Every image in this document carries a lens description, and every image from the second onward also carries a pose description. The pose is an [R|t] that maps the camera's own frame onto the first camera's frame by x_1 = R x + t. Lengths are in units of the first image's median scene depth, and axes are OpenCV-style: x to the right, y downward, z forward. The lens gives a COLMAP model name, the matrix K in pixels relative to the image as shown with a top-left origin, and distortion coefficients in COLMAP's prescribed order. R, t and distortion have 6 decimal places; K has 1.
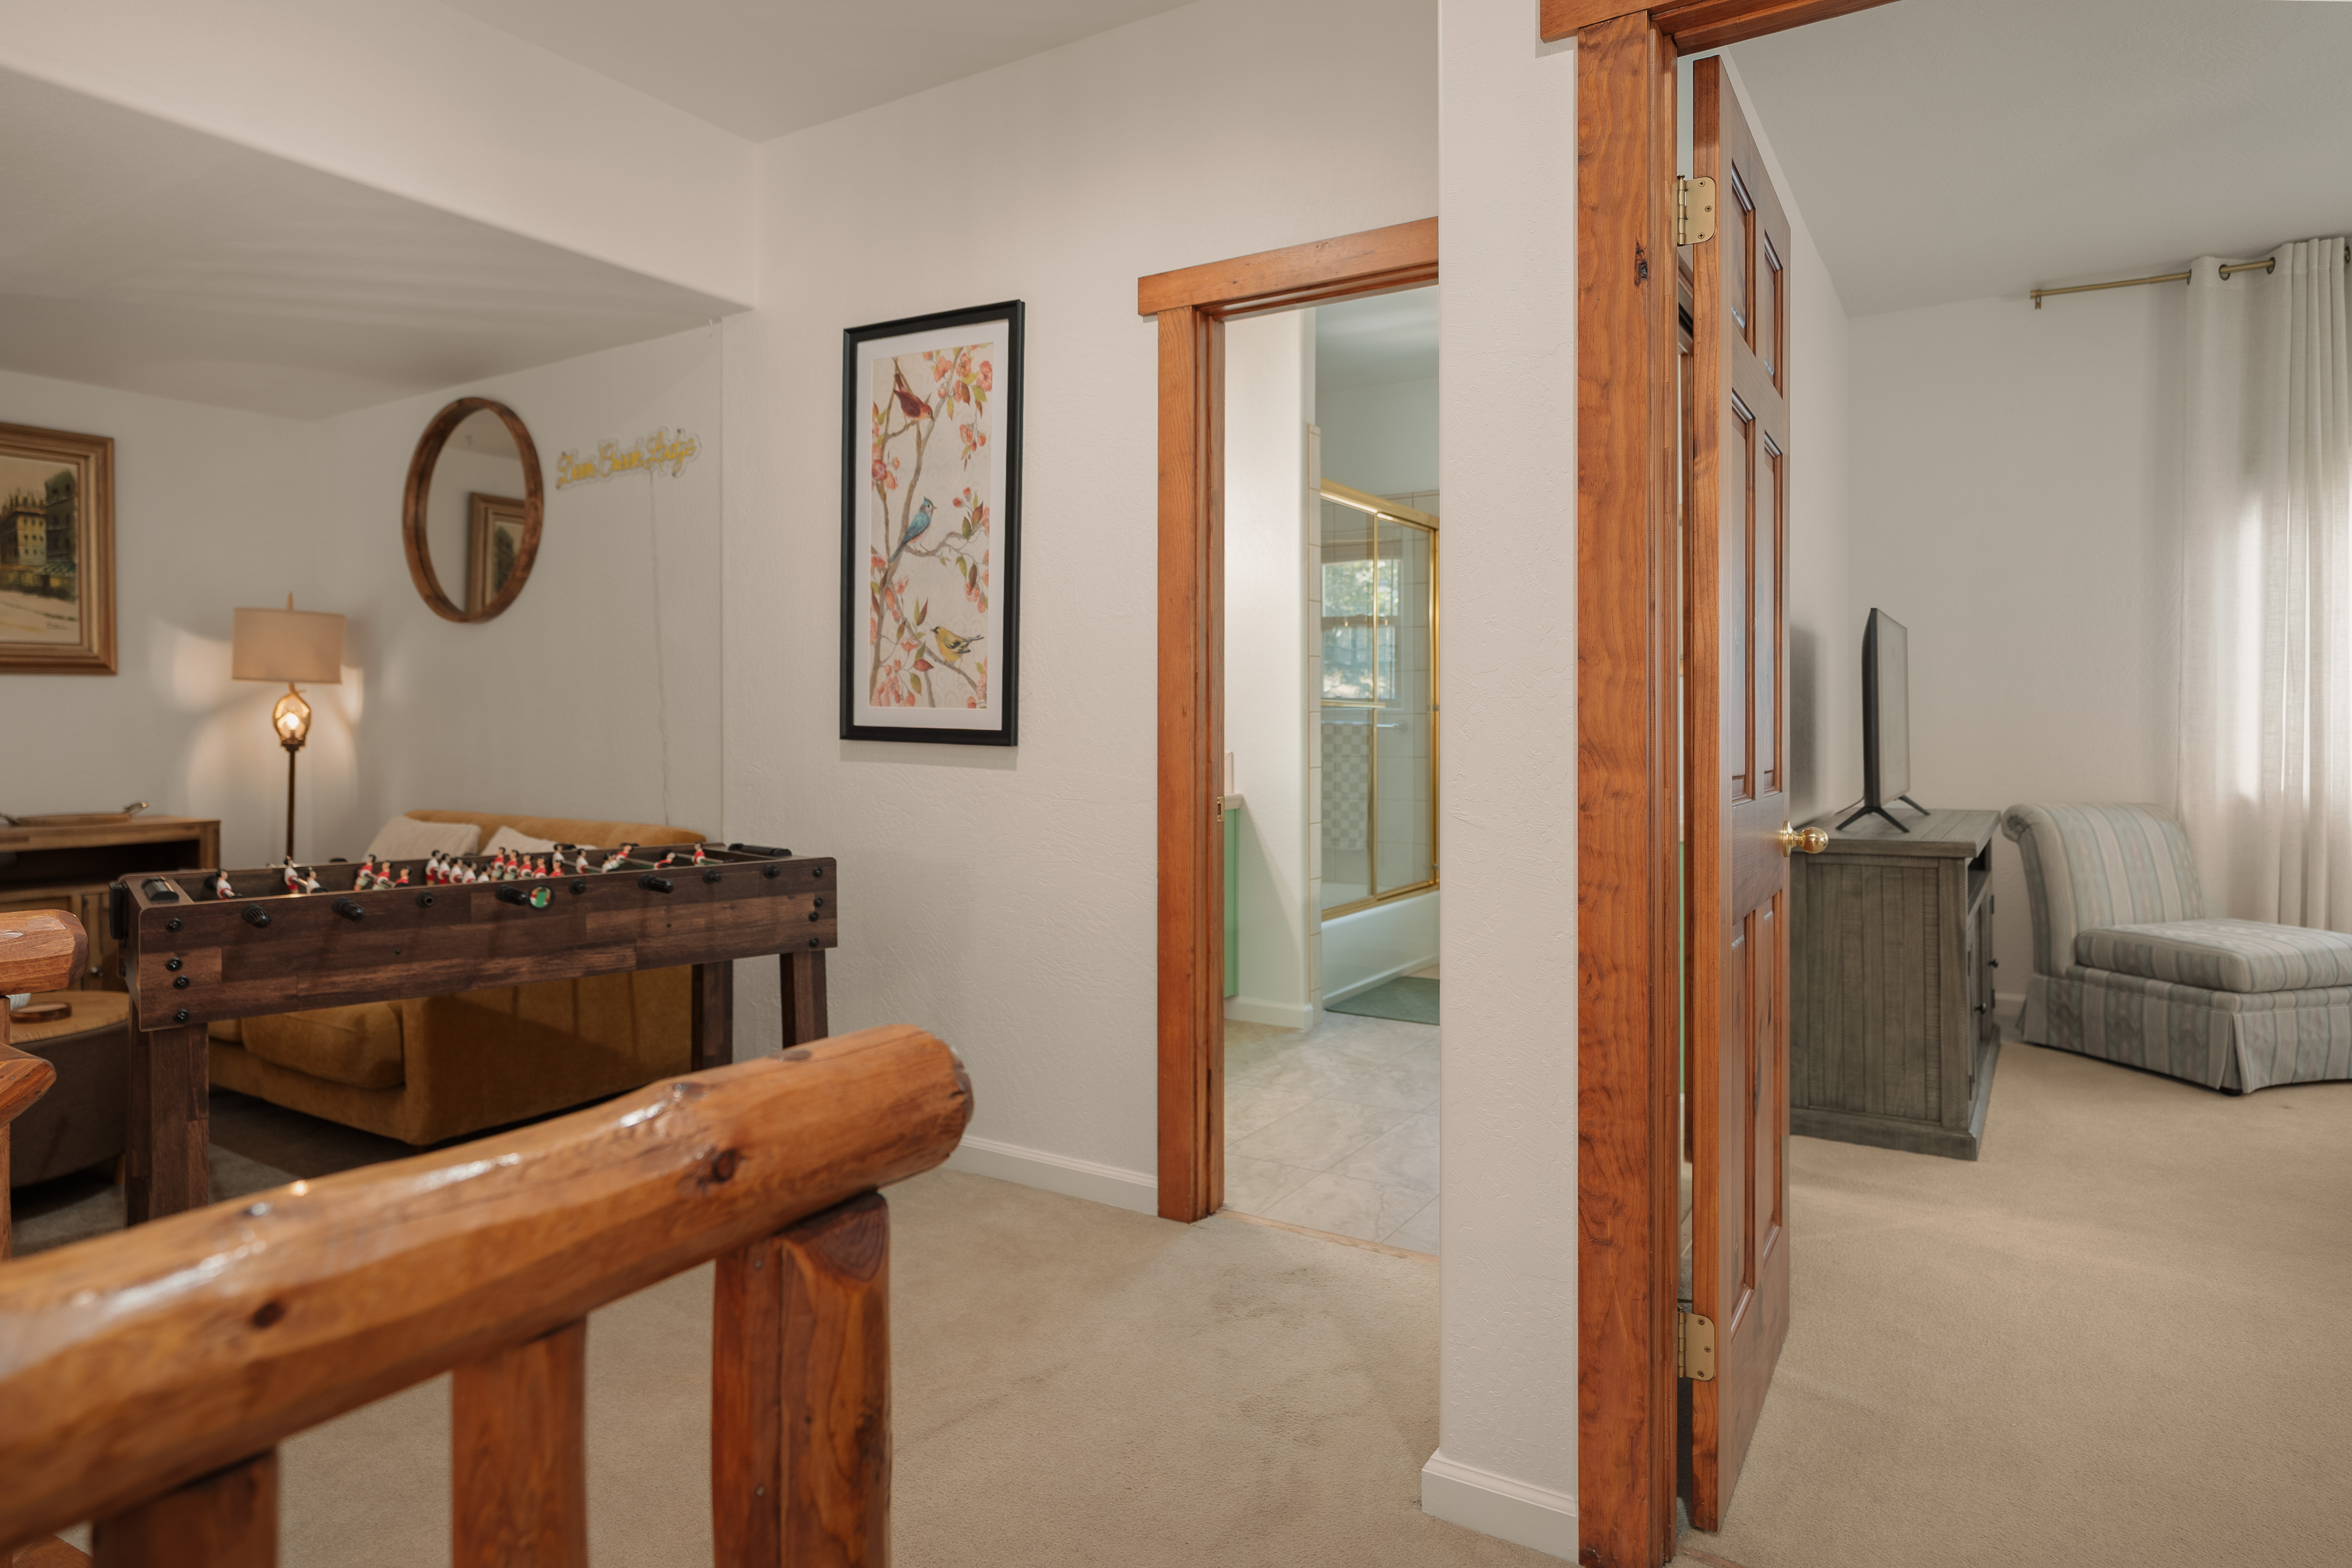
lens RADIAL K [[1347.7, 0, 1173.5], [0, 1347.7, 728.4], [0, 0, 1]] dist [-0.005845, 0.003993]
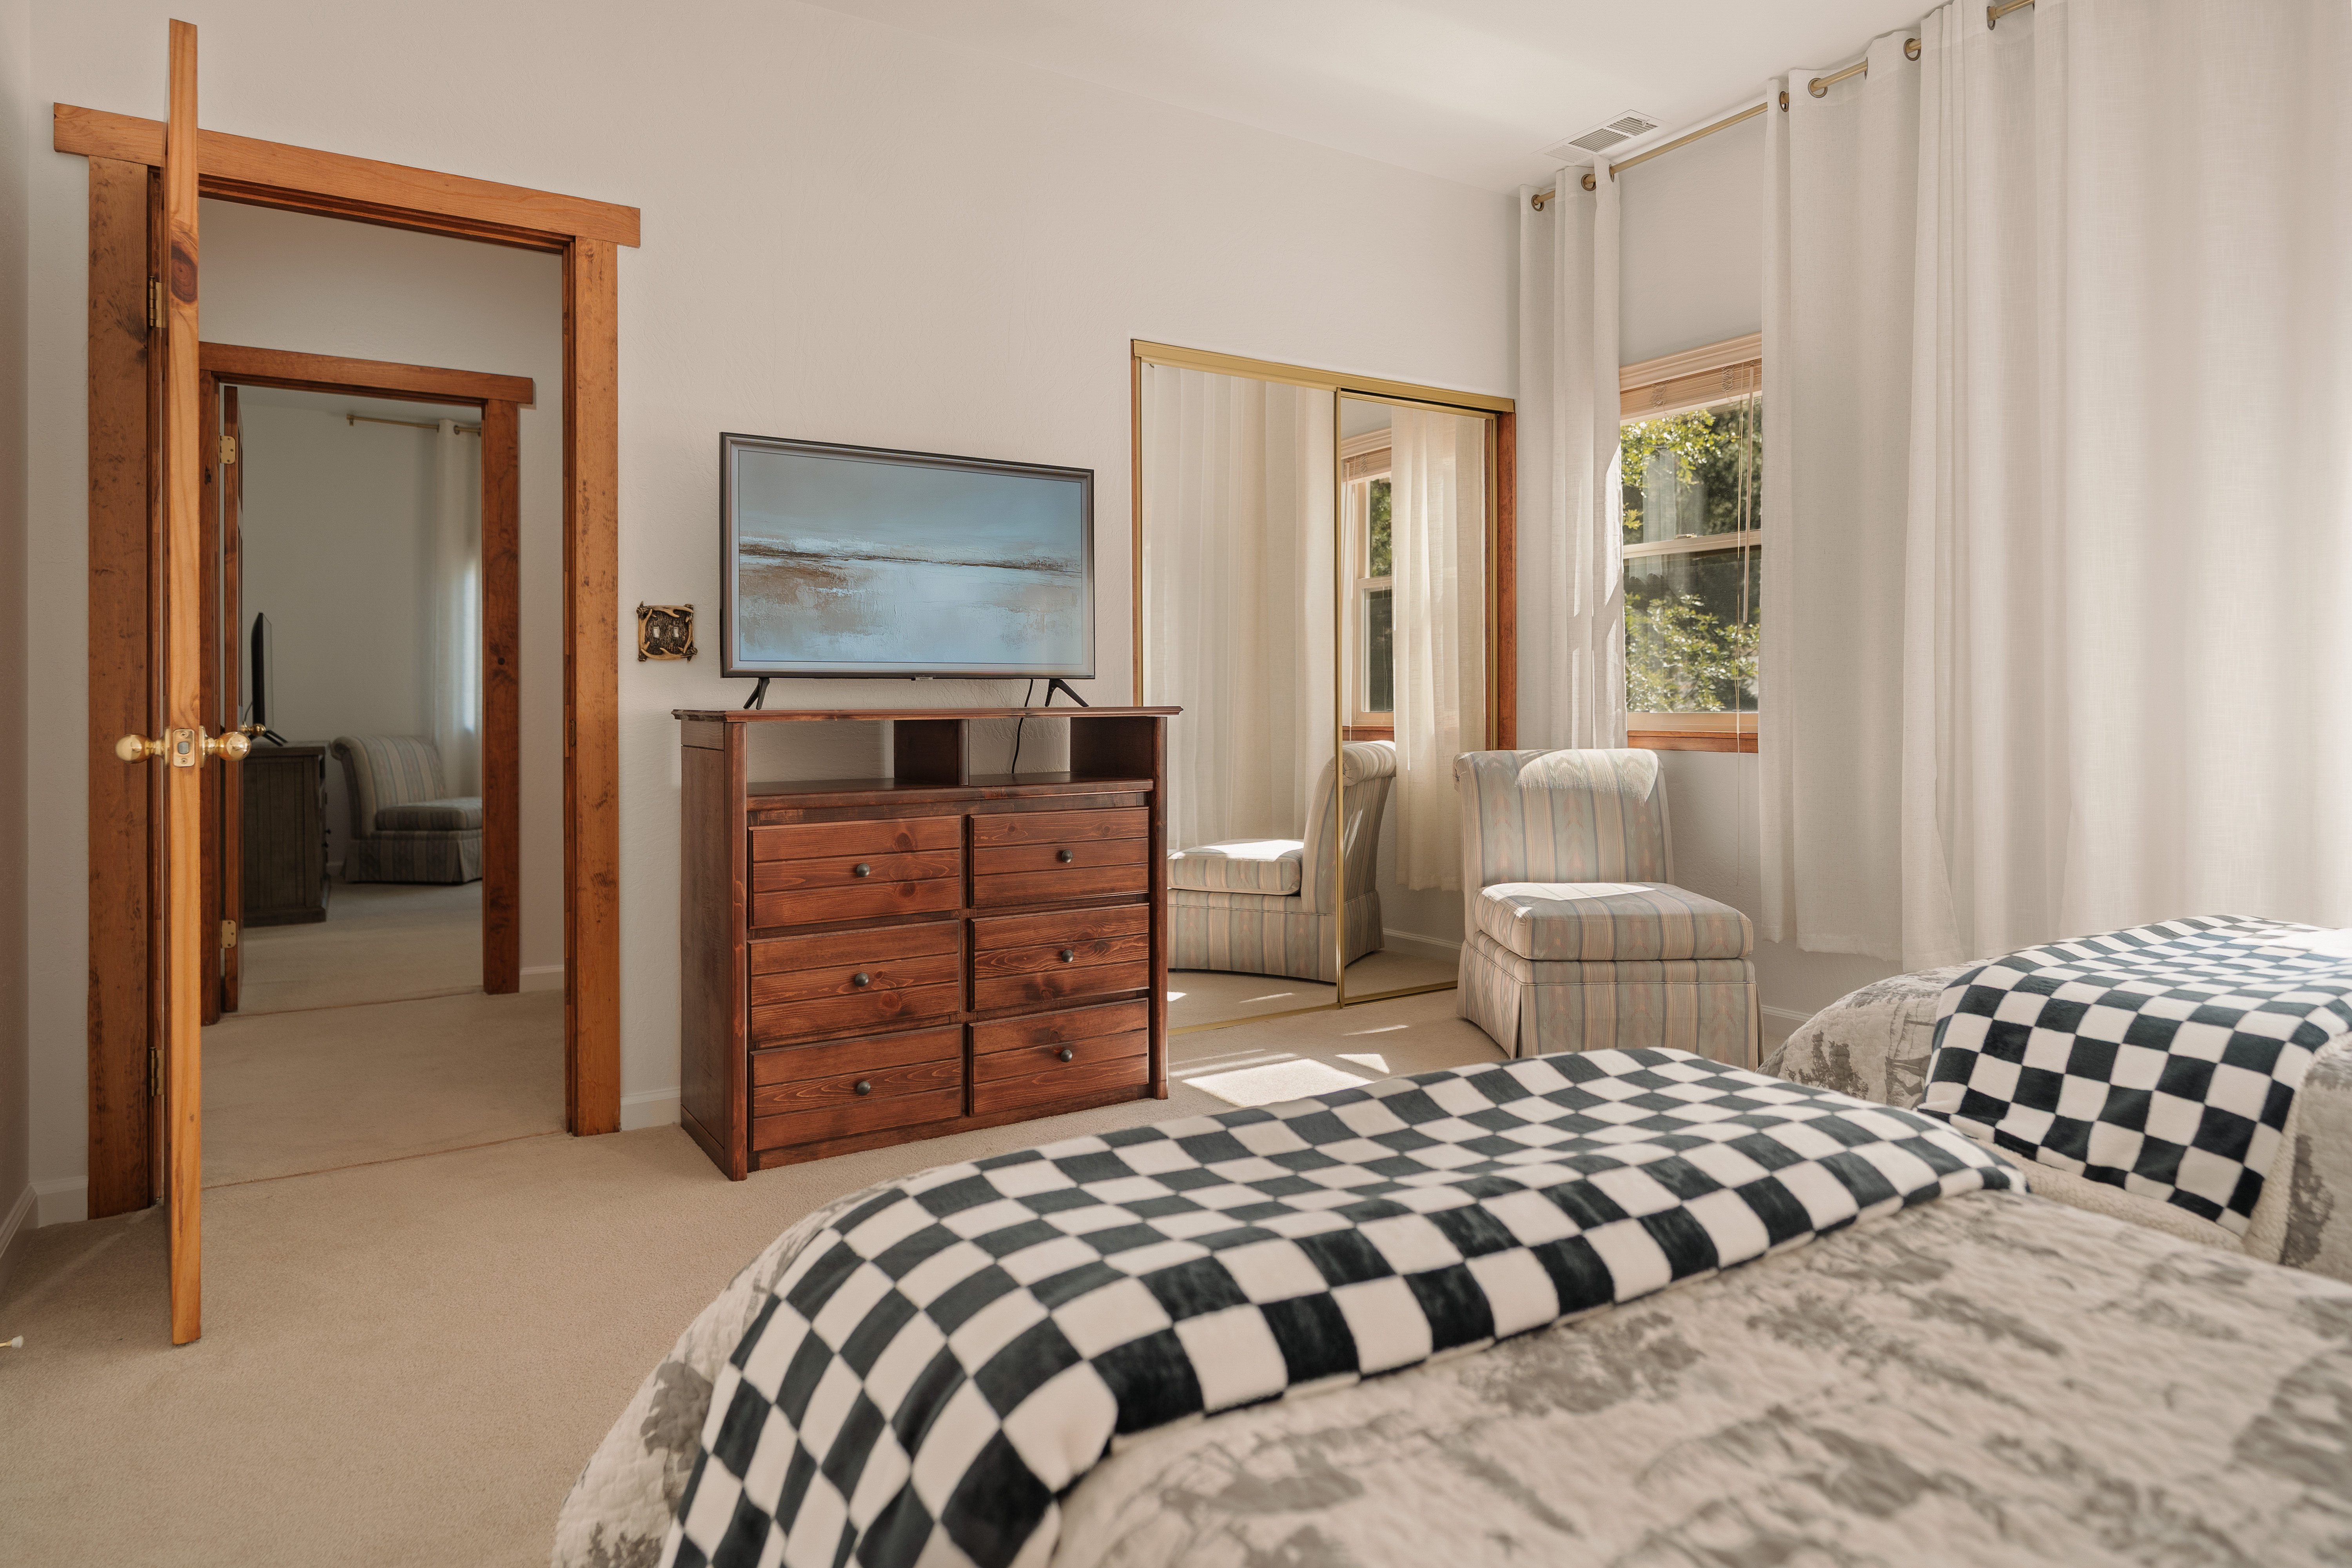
lens RADIAL K [[1427.0, 0, 1205.8], [0, 1427.0, 701.1], [0, 0, 1]] dist [0.003997, 0.004128]
pose [[0.435048, 0.003118, 0.900402, -0.573467], [0.007223, 0.999950, -0.006953, 0.041243], [-0.900378, 0.009528, 0.435004, -0.837957]]
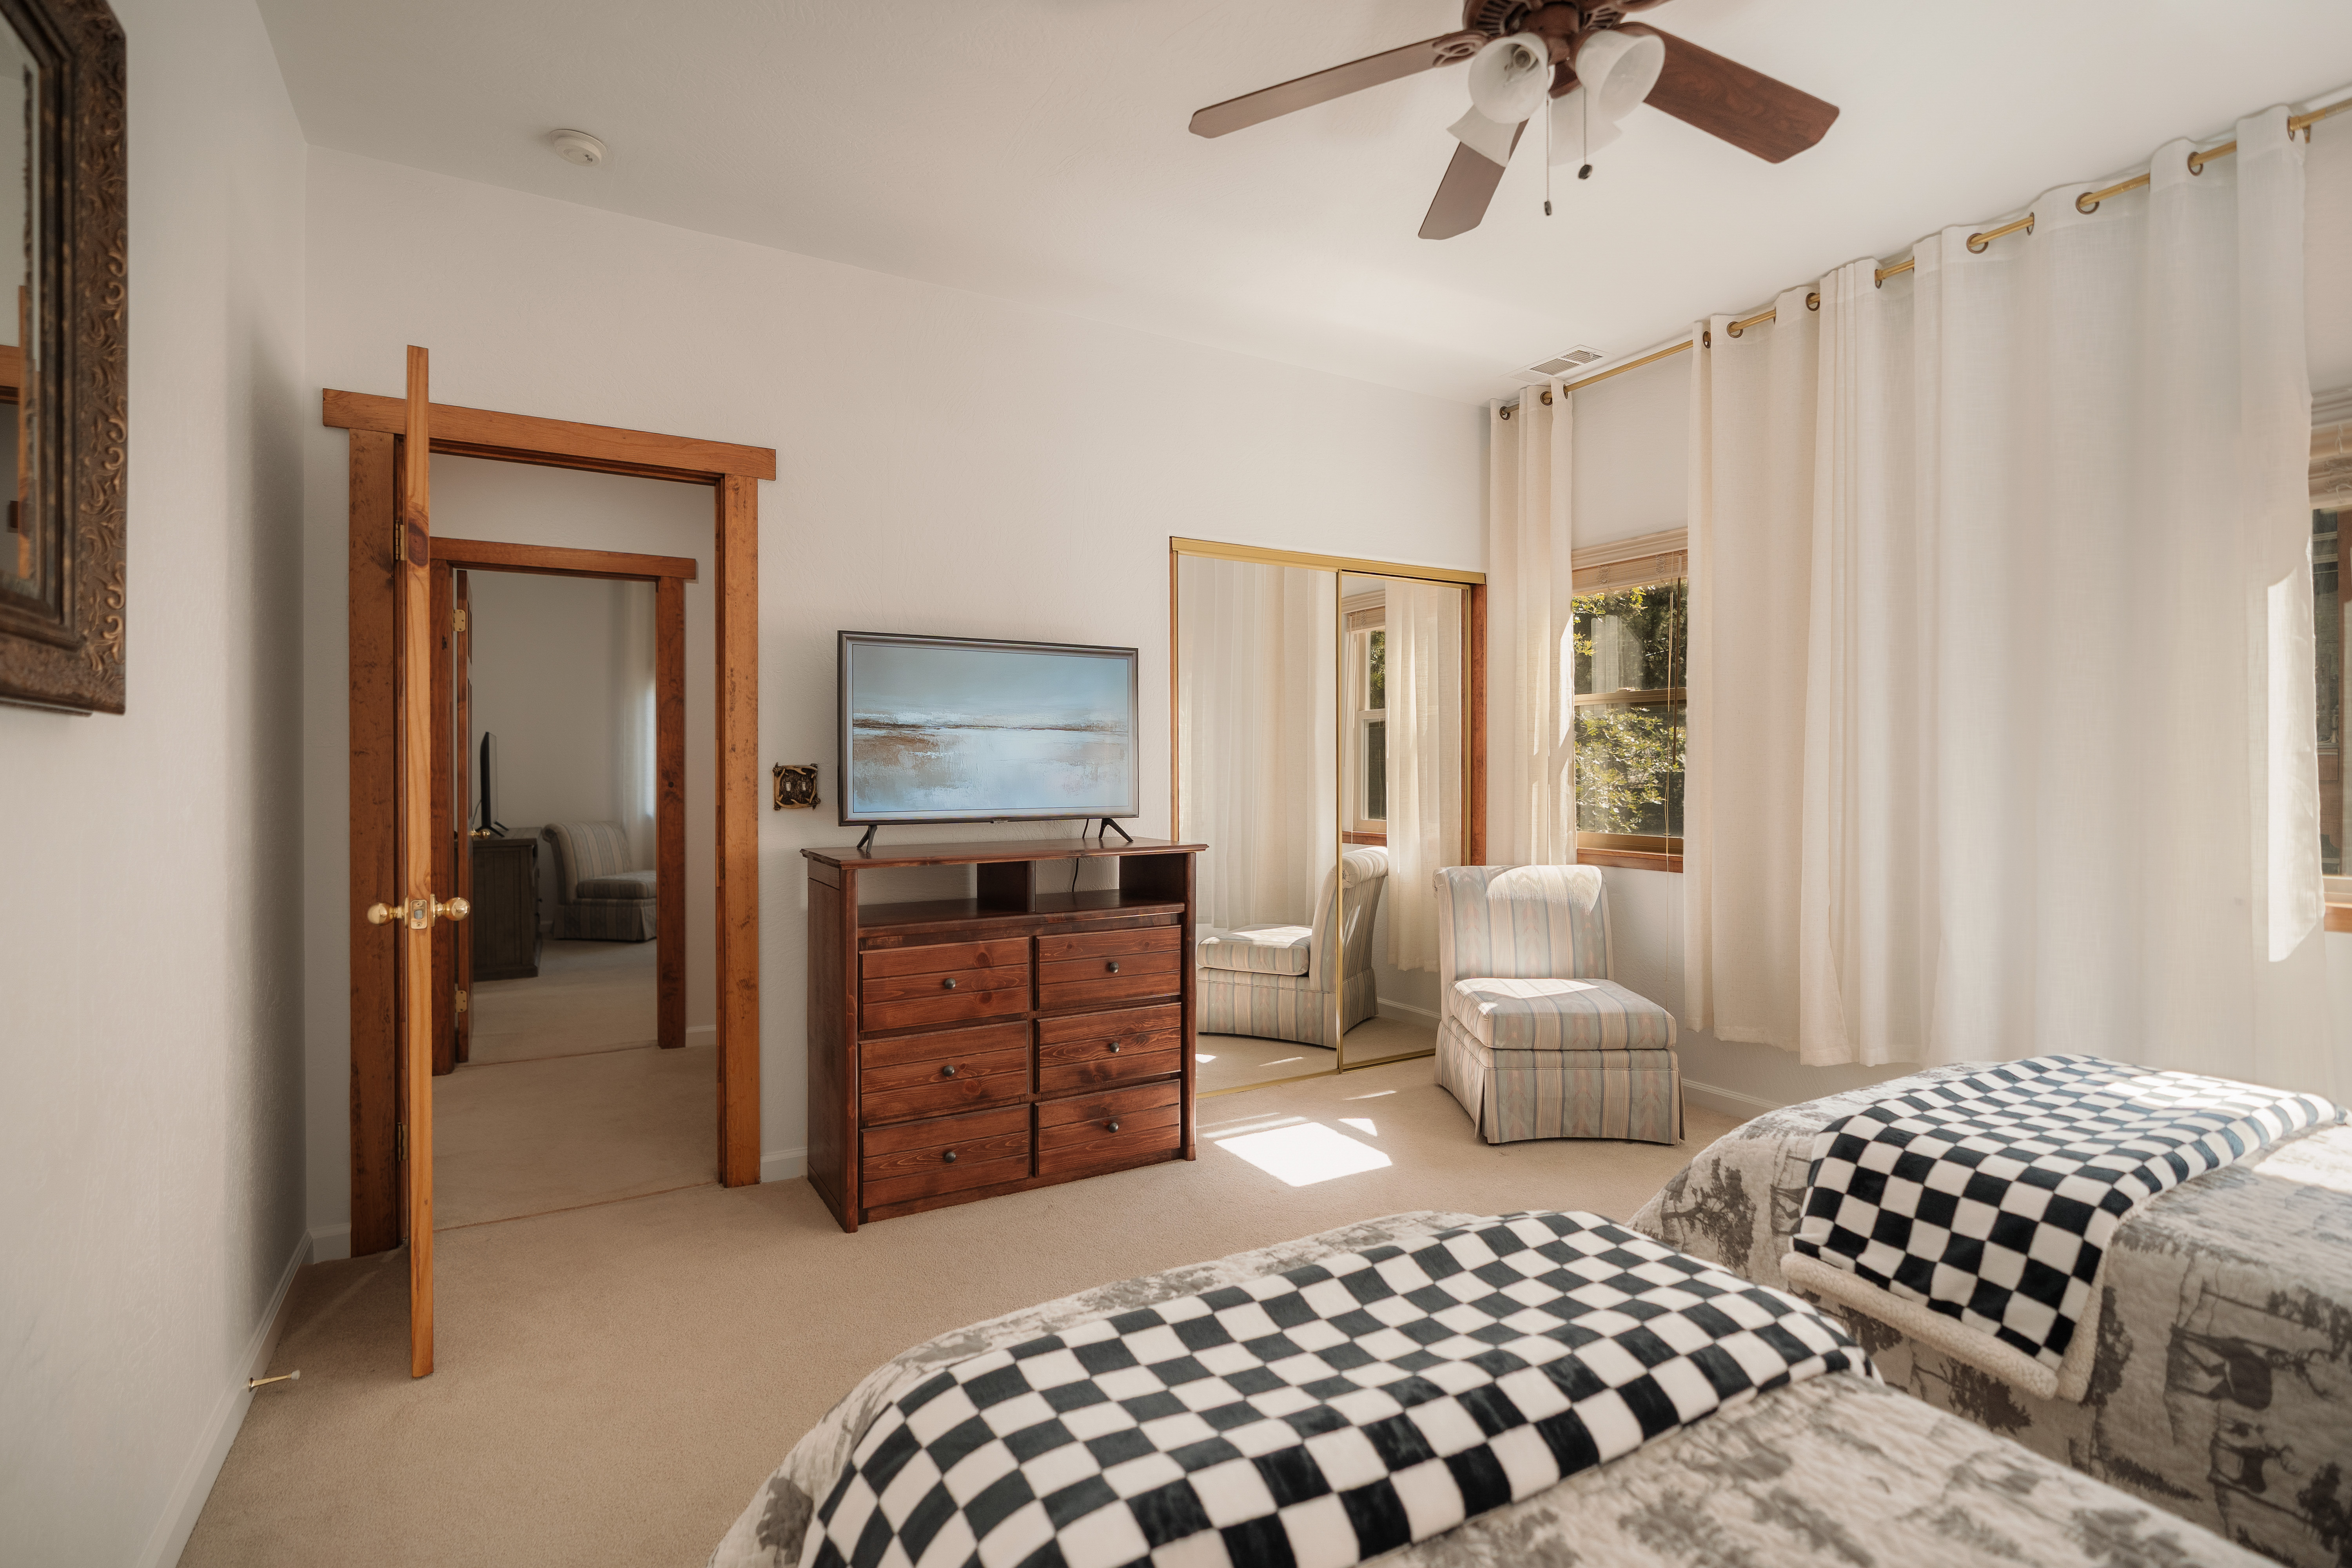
lens RADIAL K [[1165.3, 0, 1199.4], [0, 1165.3, 767.9], [0, 0, 1]] dist [-0.001873, 0.004397]
pose [[0.469836, -0.001916, 0.882752, -0.574440], [0.004416, 0.999990, -0.000180, -0.027686], [-0.882743, 0.003983, 0.469840, -0.855791]]
